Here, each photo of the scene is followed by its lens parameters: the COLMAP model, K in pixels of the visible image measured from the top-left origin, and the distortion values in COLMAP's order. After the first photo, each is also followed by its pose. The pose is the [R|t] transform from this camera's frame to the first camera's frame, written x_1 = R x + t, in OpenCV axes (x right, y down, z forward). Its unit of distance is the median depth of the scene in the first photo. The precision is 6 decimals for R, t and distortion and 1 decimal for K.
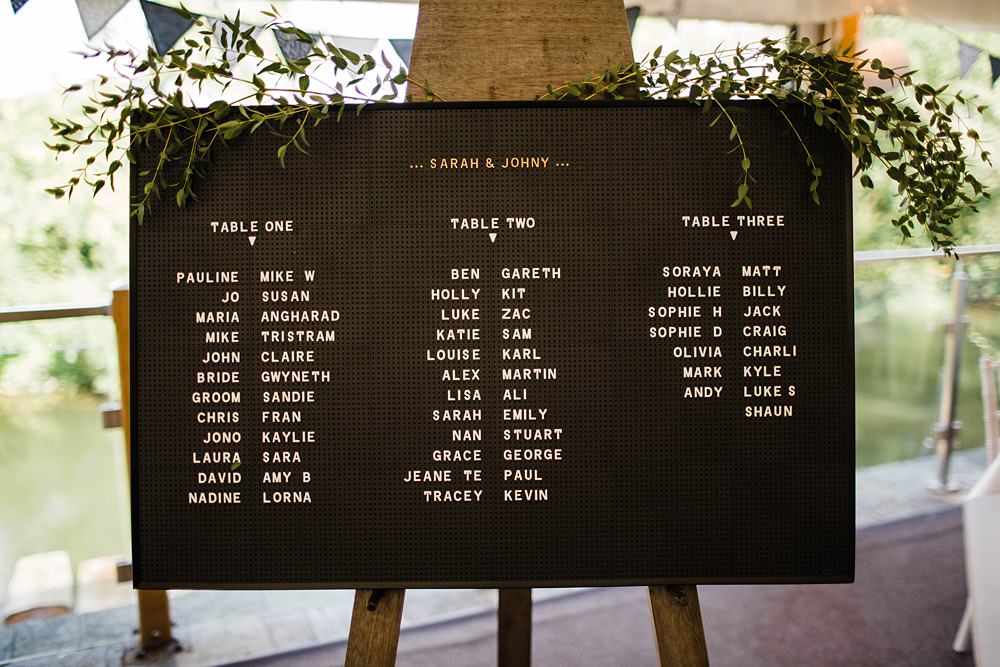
lens RADIAL K [[966.1, 0, 500.5], [0, 966.1, 339.1], [0, 0, 1]] dist [-0.056978, 0.000000]
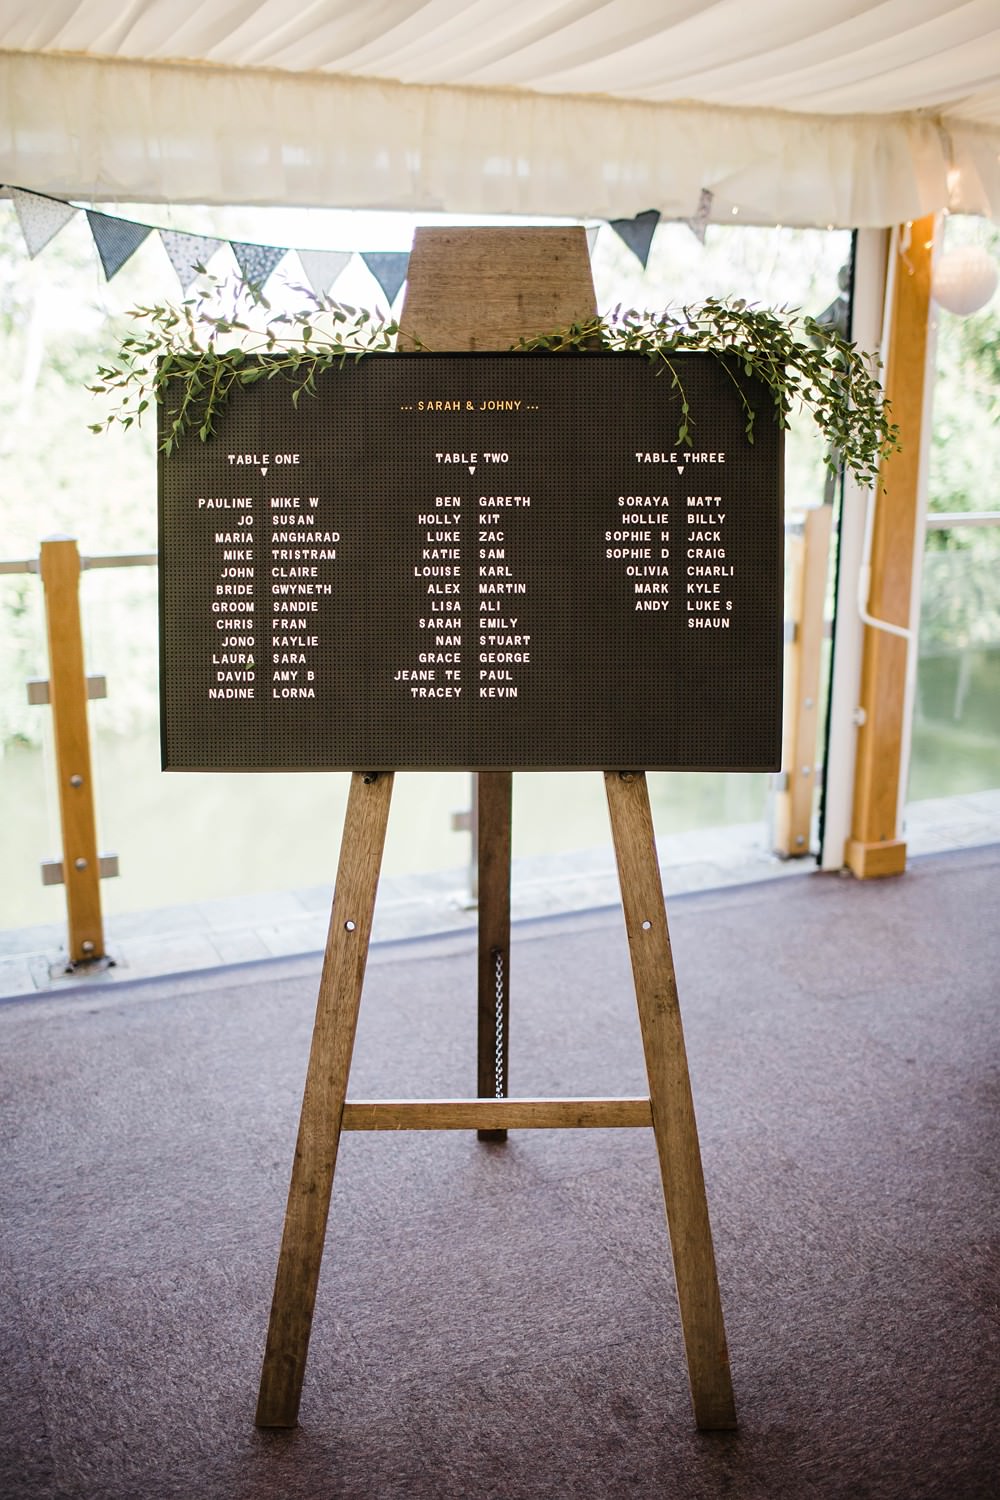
lens RADIAL K [[1449.1, 0, 496.7], [0, 1449.1, 737.7], [0, 0, 1]] dist [-0.056978, 0.000000]
pose [[0.999957, 0.008556, -0.003576, 0.030716], [-0.008337, 0.998322, 0.057311, 0.115585], [0.004060, -0.057279, 0.998350, -0.753001]]
